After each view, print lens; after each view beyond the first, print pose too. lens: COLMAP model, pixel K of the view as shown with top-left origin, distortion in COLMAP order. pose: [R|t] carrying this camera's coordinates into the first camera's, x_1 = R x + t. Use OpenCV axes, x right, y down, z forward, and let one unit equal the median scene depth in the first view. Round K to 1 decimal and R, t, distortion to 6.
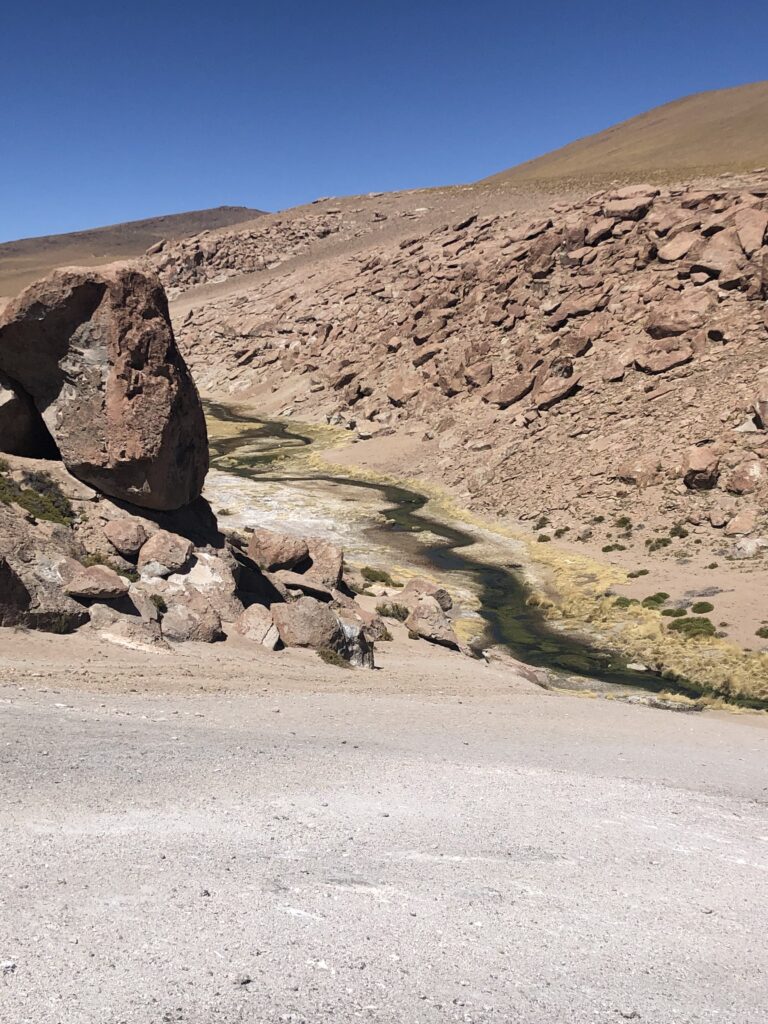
lens RADIAL K [[1424.9, 0, 384.0], [0, 1424.9, 512.0], [0, 0, 1]] dist [0.030644, 0.003041]
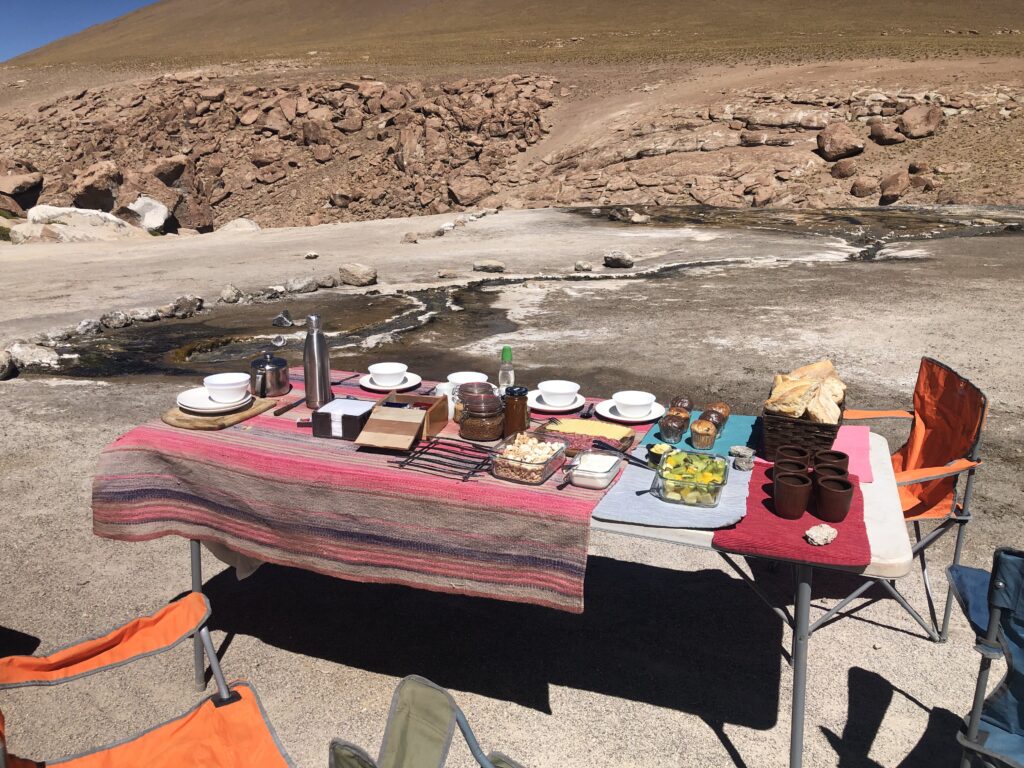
lens RADIAL K [[812.6, 0, 512.0], [0, 812.6, 384.0], [0, 0, 1]] dist [0.012361, -0.004203]
pose [[0.841921, -0.181449, 0.508178, -0.130467], [0.102575, 0.978412, 0.179409, 0.010299], [-0.529762, -0.098922, 0.842358, -0.179154]]
